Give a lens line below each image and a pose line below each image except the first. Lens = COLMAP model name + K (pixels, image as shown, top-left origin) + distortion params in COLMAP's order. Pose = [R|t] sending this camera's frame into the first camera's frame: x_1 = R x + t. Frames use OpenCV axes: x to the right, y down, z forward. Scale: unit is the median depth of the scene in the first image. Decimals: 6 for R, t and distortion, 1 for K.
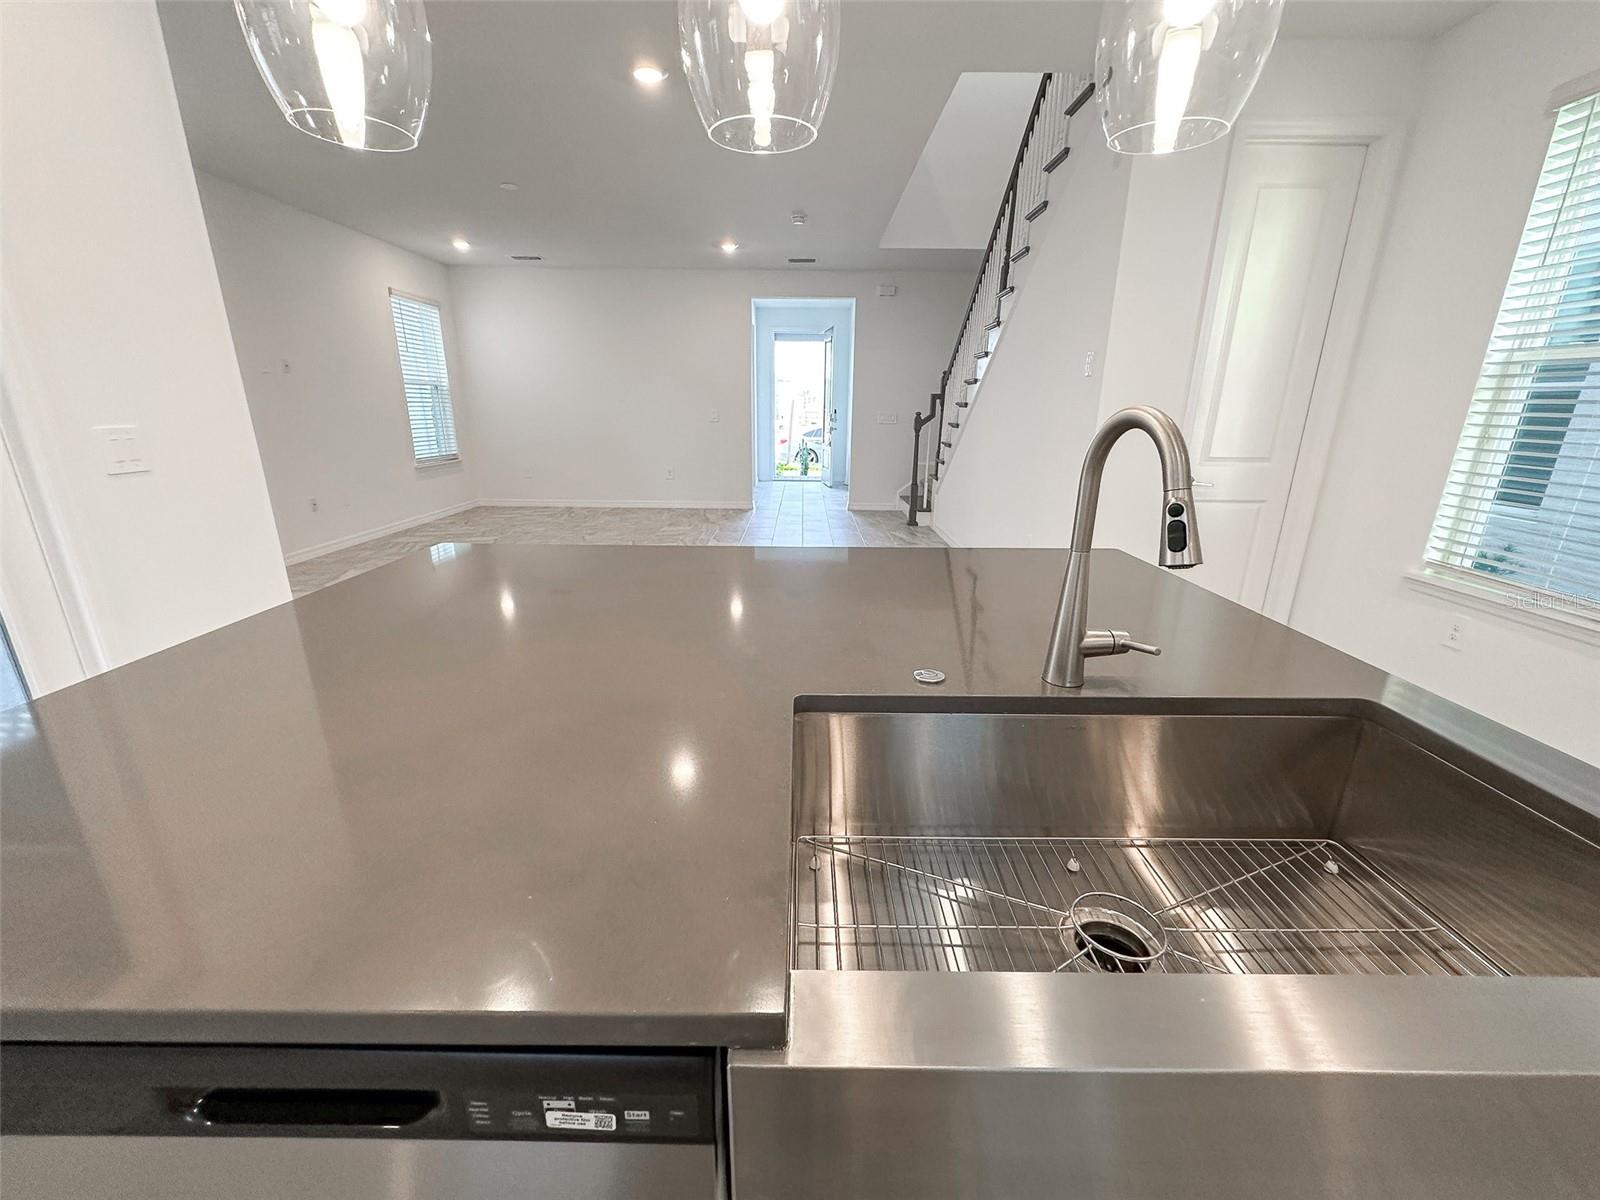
lens RADIAL K [[638.2, 0, 804.6], [0, 638.2, 600.1], [0, 0, 1]] dist [-0.003952, 0.000878]
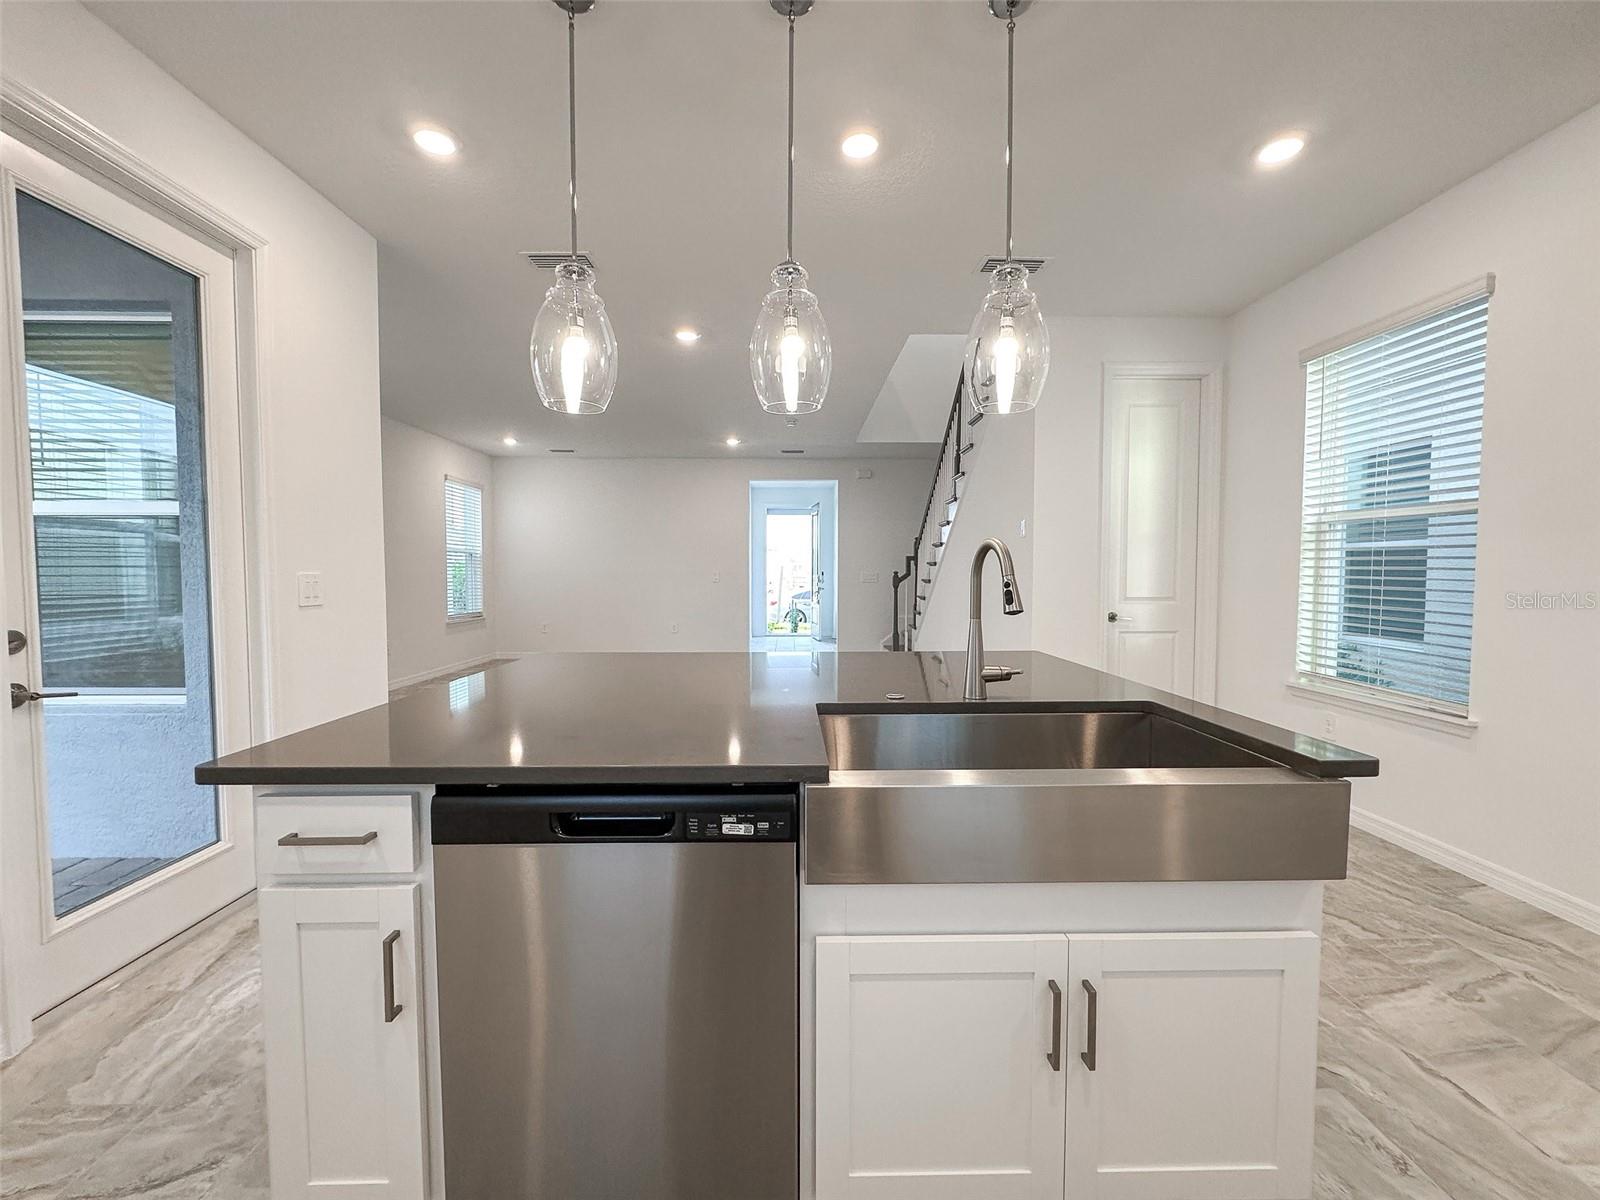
lens RADIAL K [[638.2, 0, 804.9], [0, 638.2, 598.5], [0, 0, 1]] dist [-0.003952, 0.000878]
pose [[0.999708, -0.010703, 0.021666, -0.014774], [0.015846, 0.967239, -0.253372, 0.057795], [-0.018245, 0.253641, 0.967126, -0.133949]]
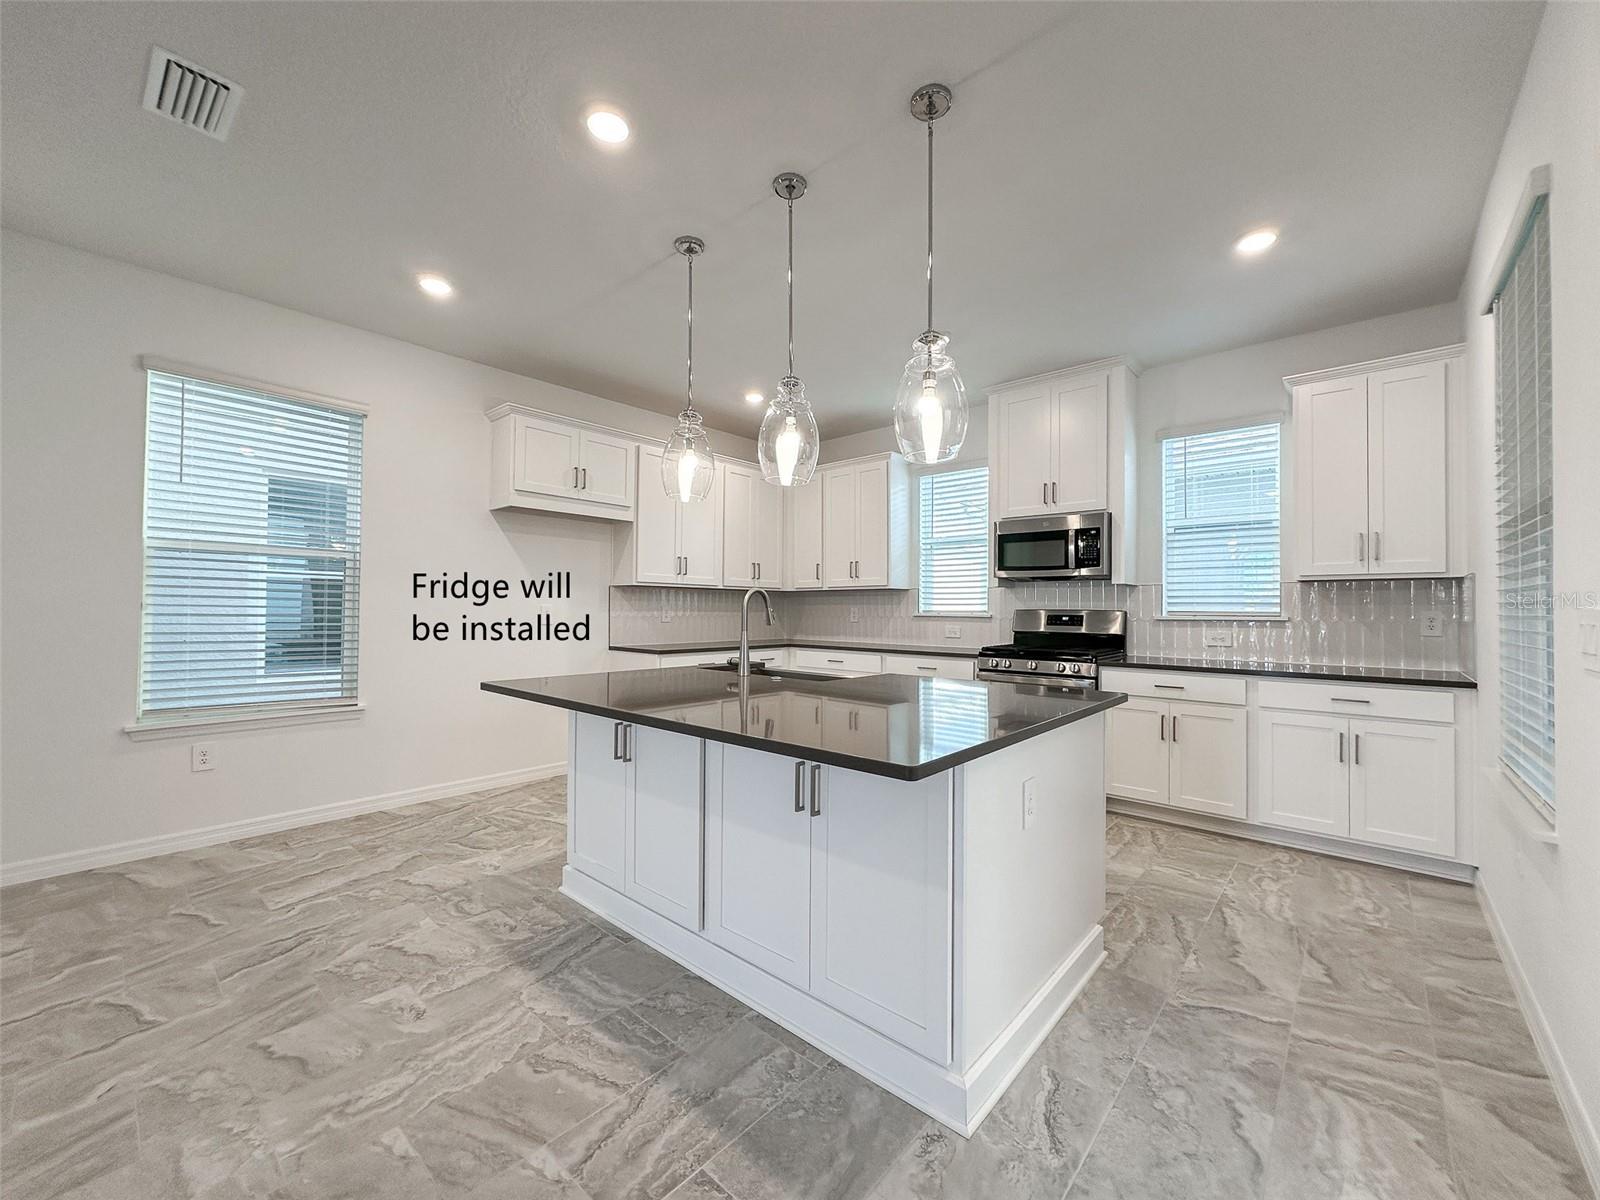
lens RADIAL K [[638.2, 0, 796.7], [0, 638.2, 606.5], [0, 0, 1]] dist [-0.003952, 0.000878]
pose [[-0.745912, -0.011668, 0.665942, -0.345160], [0.181336, 0.958519, 0.219906, -0.155614], [-0.640884, 0.284790, -0.712855, 0.566499]]
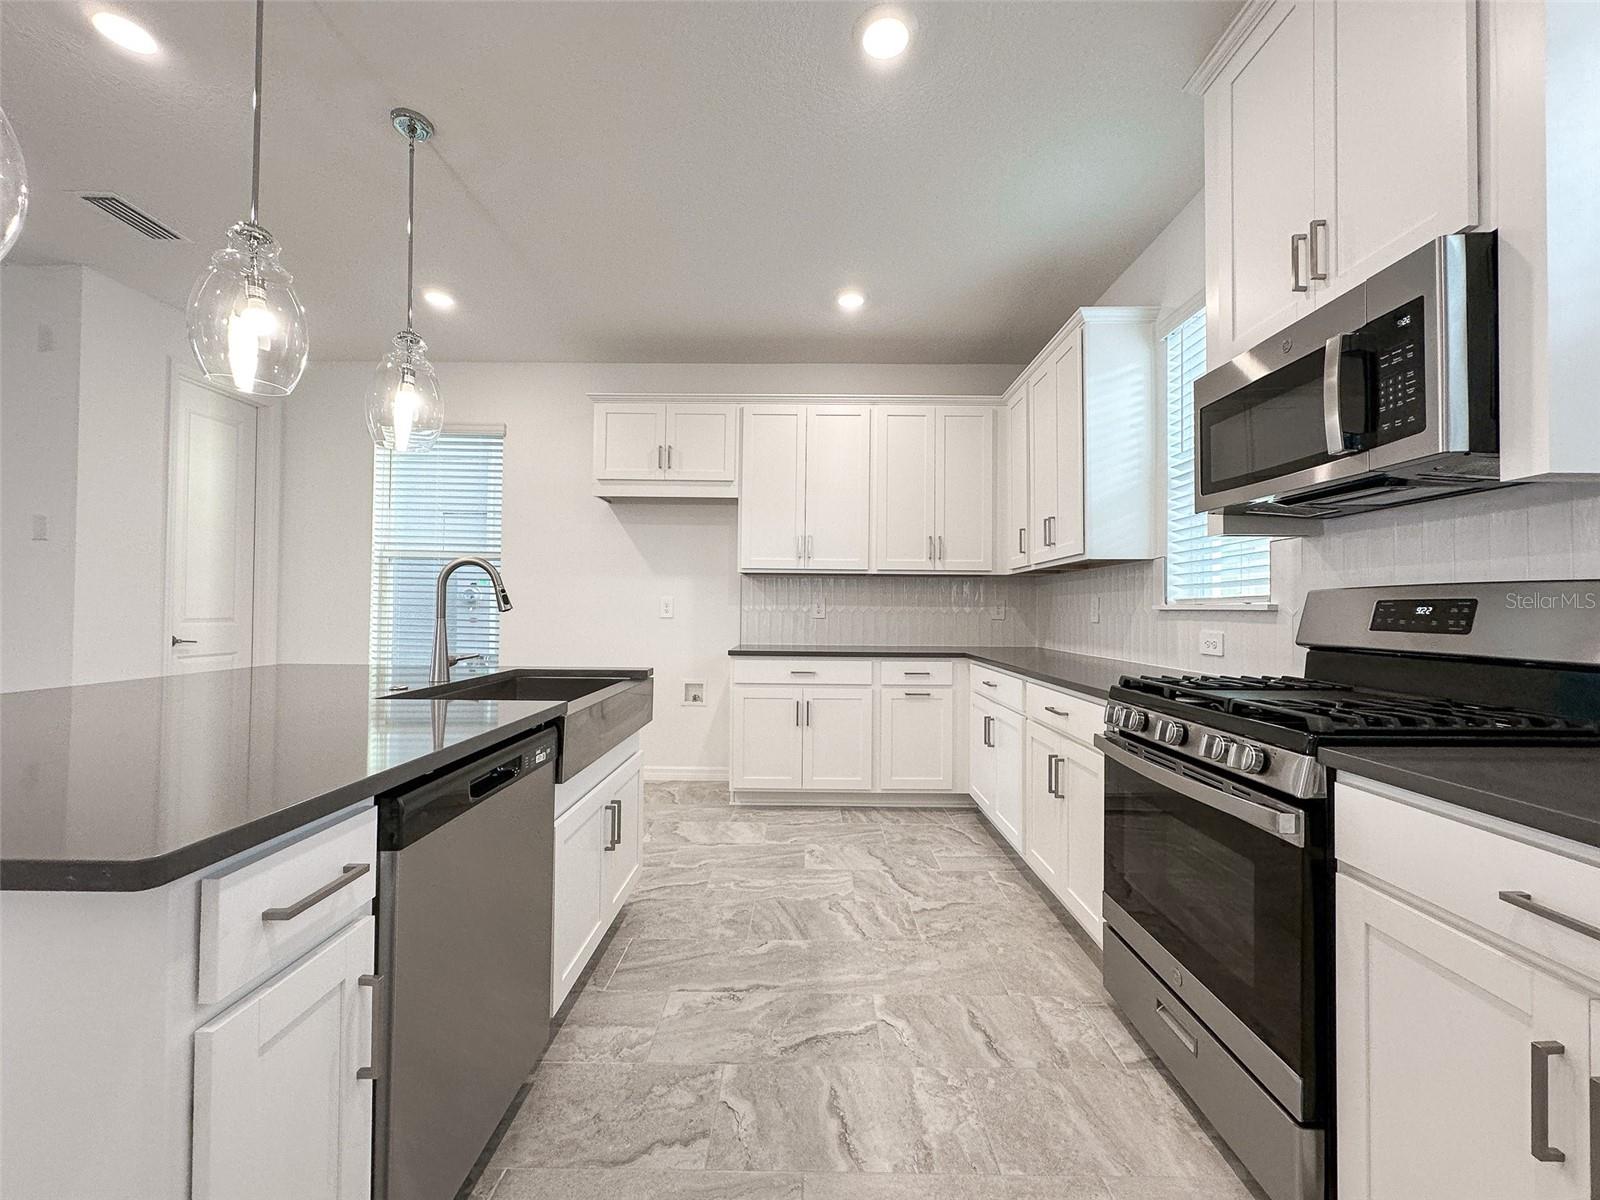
lens RADIAL K [[638.2, 0, 794.1], [0, 638.2, 600.9], [0, 0, 1]] dist [-0.003952, 0.000878]
pose [[0.014733, 0.004668, 0.999881, -0.331945], [0.285063, 0.958469, -0.008675, 0.044064], [-0.958395, 0.285157, 0.012791, -0.043848]]
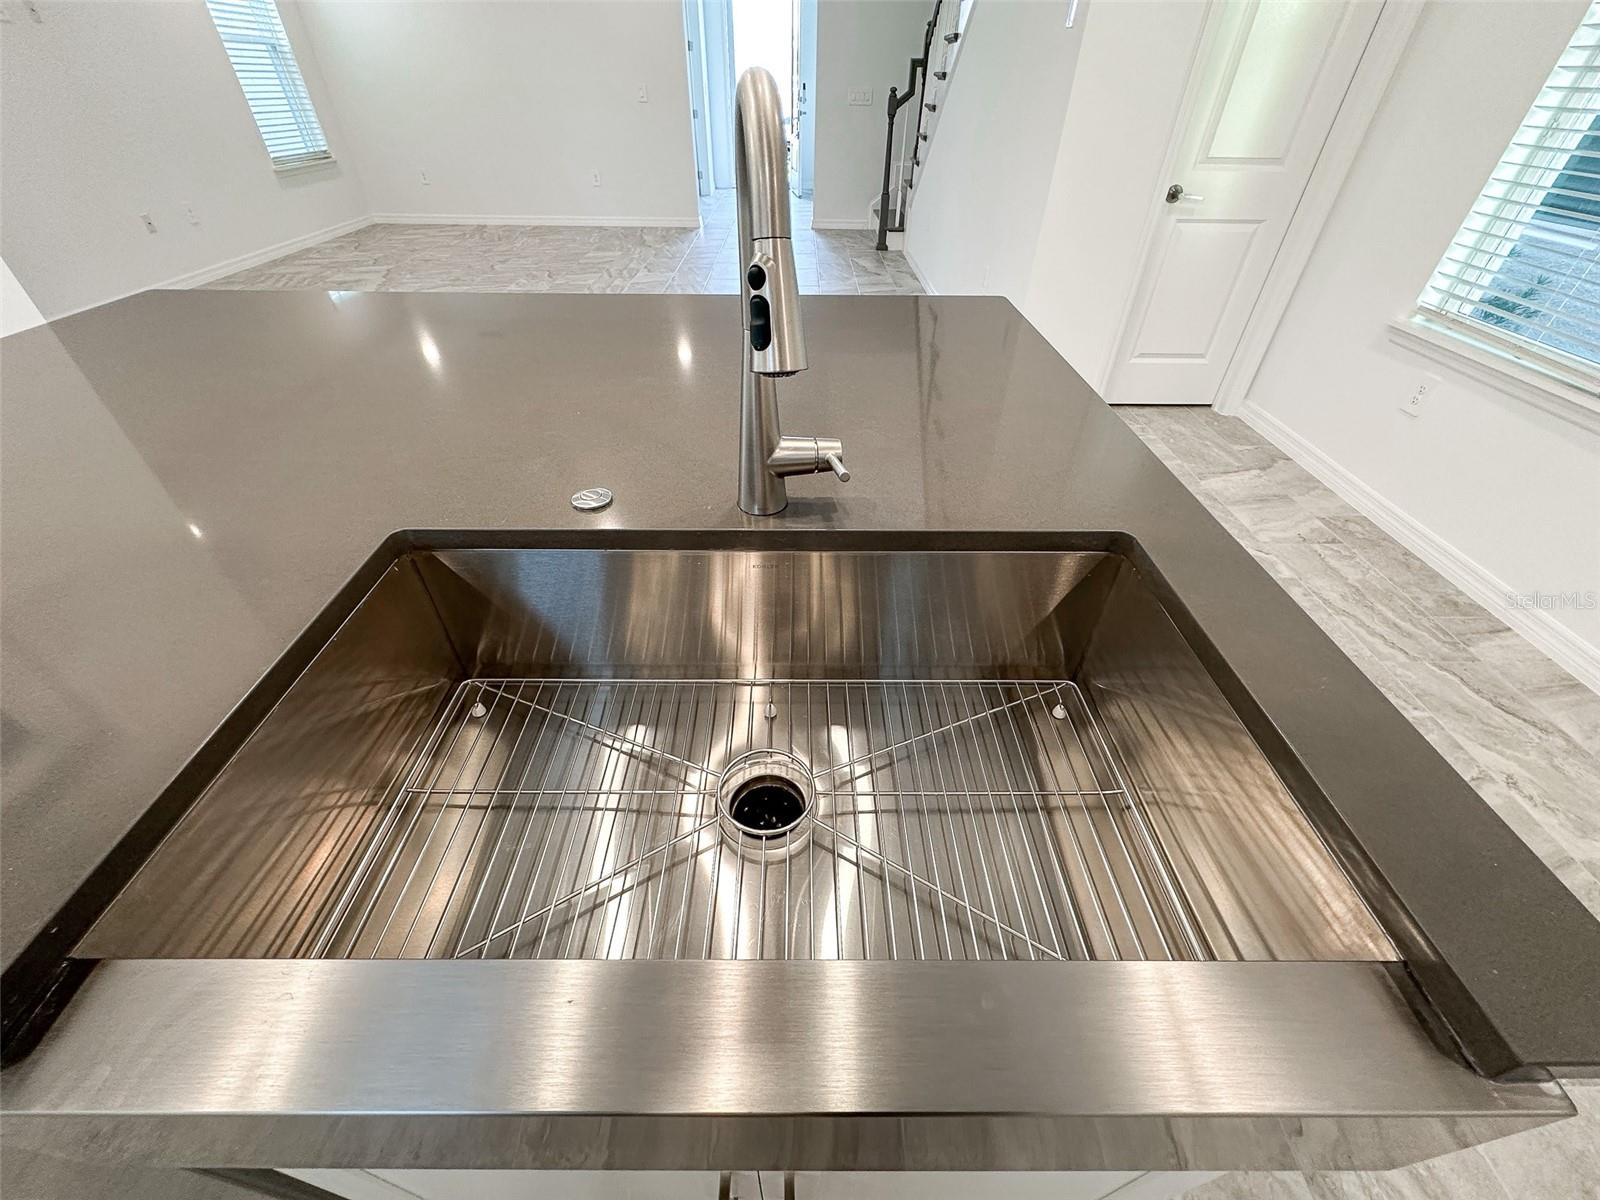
lens RADIAL K [[638.2, 0, 805.2], [0, 638.2, 601.3], [0, 0, 1]] dist [-0.003952, 0.000878]
pose [[0.999978, -0.003515, 0.005667, 0.089601], [0.001083, 0.924110, 0.382125, -0.012548], [-0.006580, -0.382110, 0.924093, 0.045012]]
